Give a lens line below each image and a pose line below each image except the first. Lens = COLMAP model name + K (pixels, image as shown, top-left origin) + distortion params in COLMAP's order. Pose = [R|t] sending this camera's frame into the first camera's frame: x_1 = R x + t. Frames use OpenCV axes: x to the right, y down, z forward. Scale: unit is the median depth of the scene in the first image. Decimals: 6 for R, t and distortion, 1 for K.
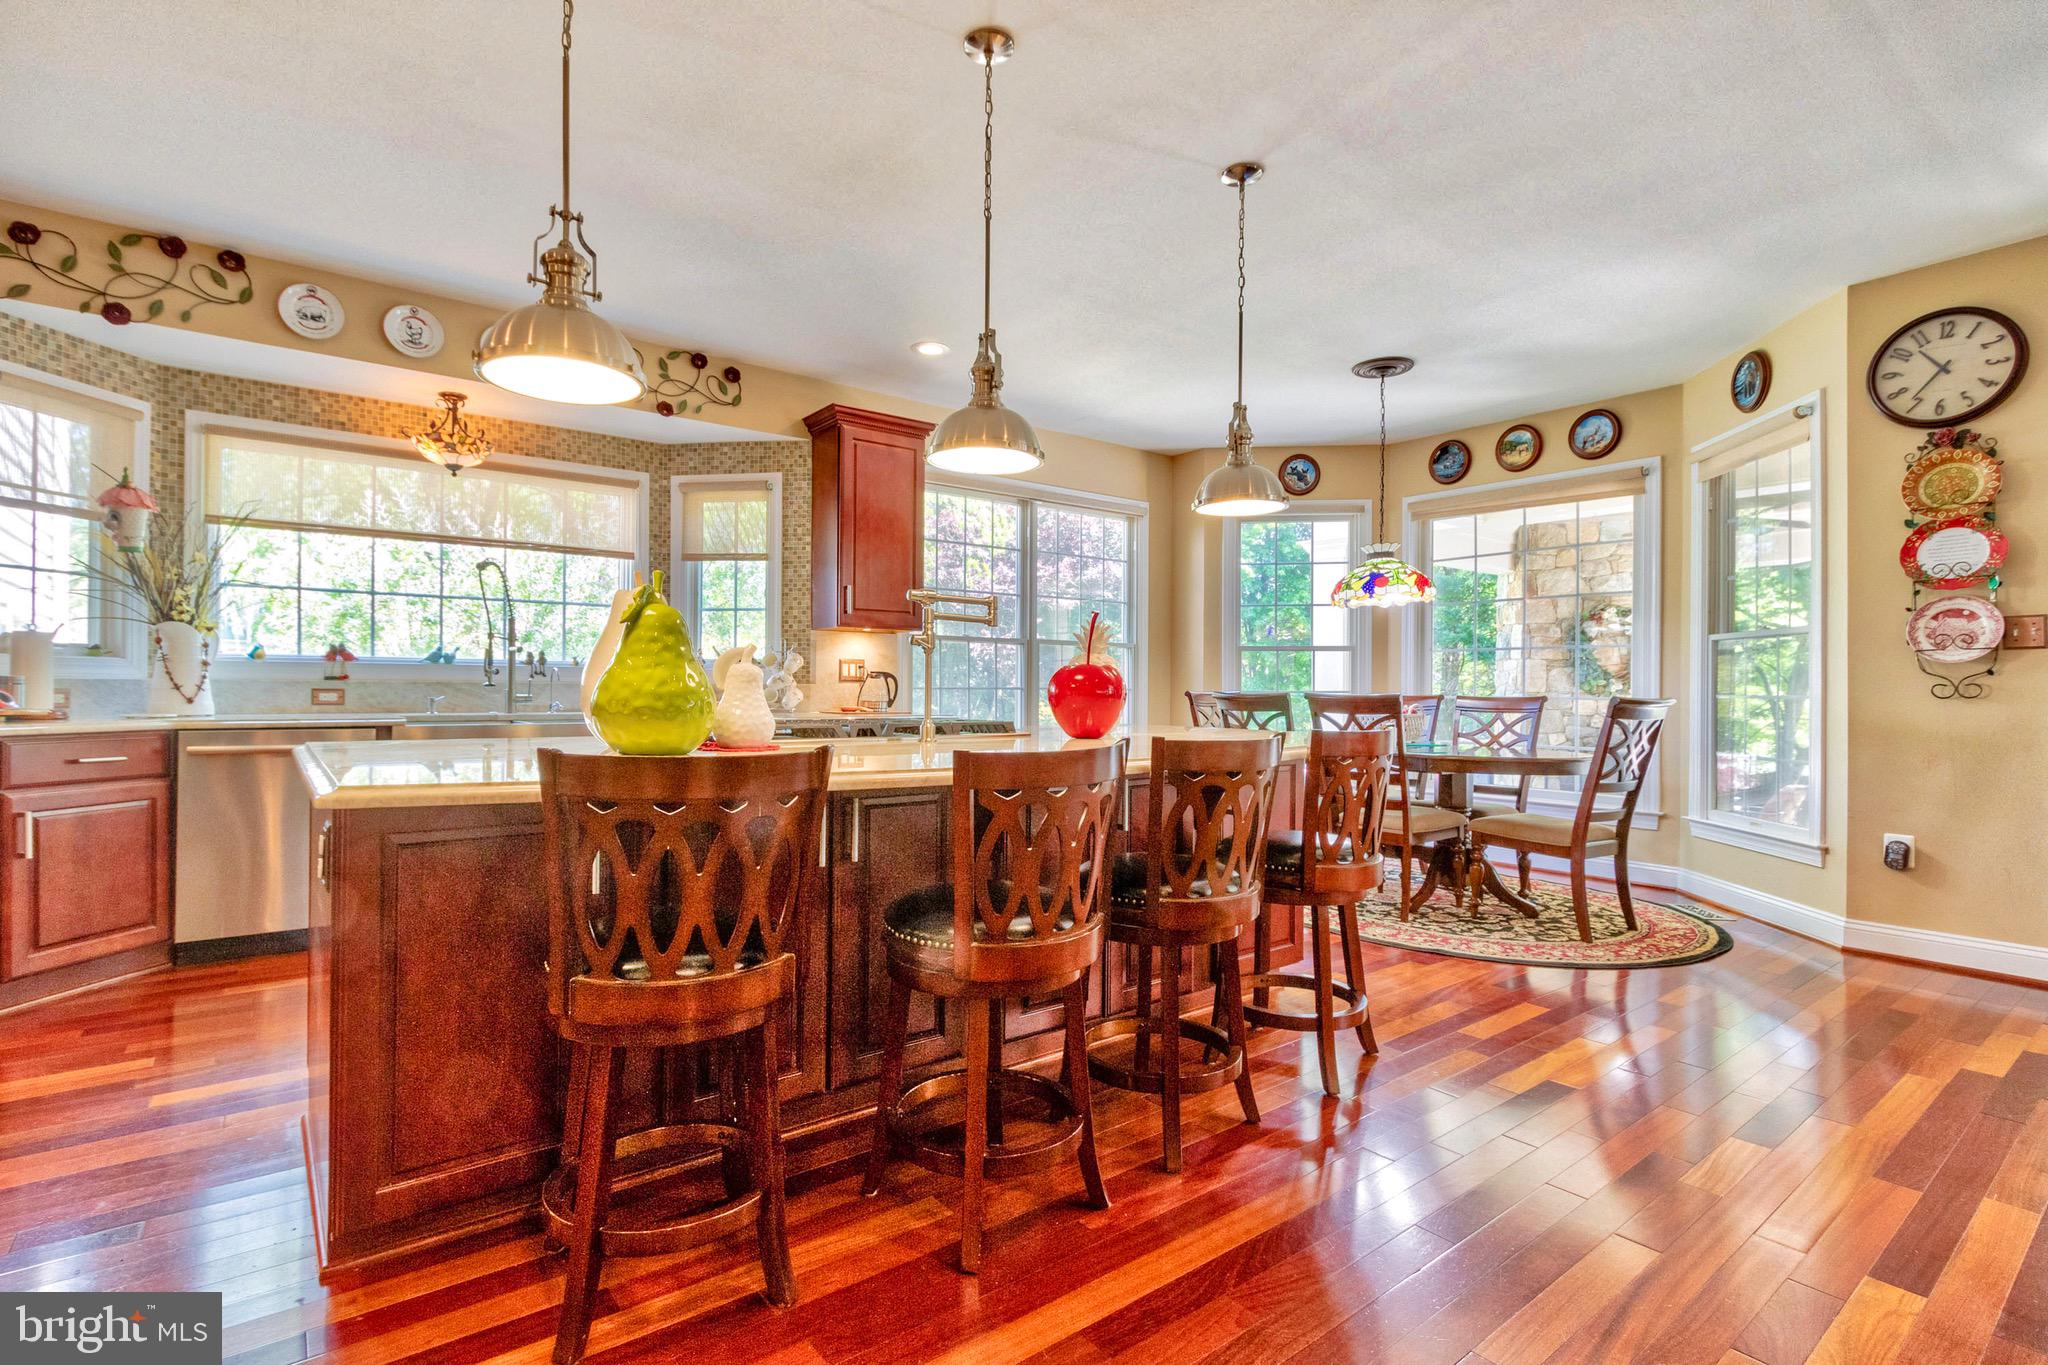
lens RADIAL K [[949.8, 0, 1014.7], [0, 949.8, 687.0], [0, 0, 1]] dist [0.008950, -0.000615]
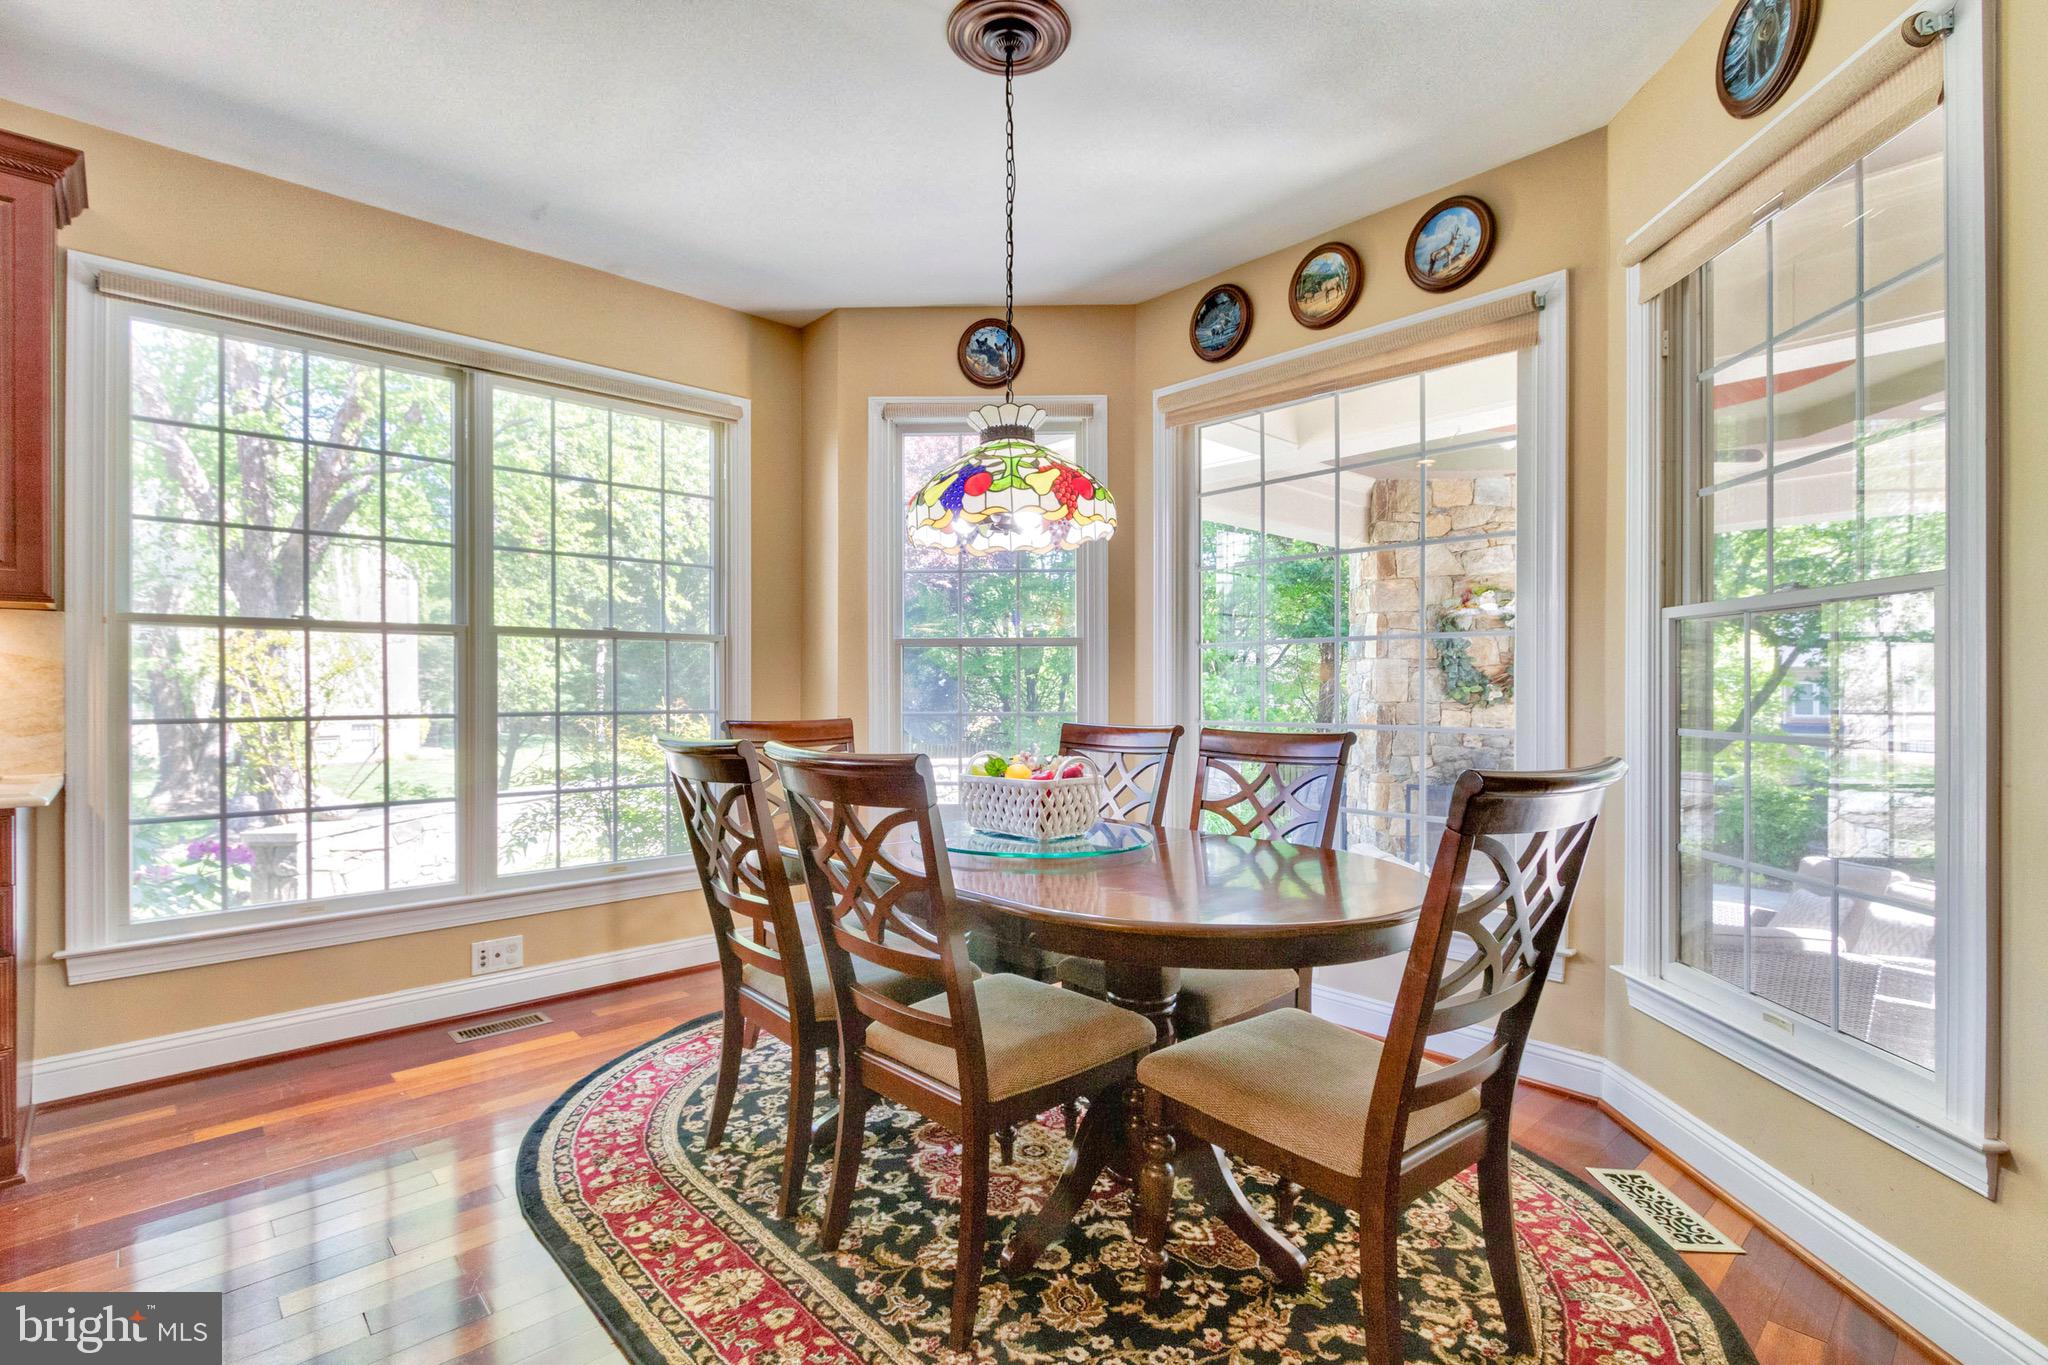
lens RADIAL K [[949.8, 0, 1011.4], [0, 949.8, 691.7], [0, 0, 1]] dist [0.008950, -0.000615]
pose [[0.996002, -0.006346, 0.089101, 0.316896], [0.006023, 0.999974, 0.003896, -0.013855], [-0.089124, -0.003344, 0.996015, 0.491380]]
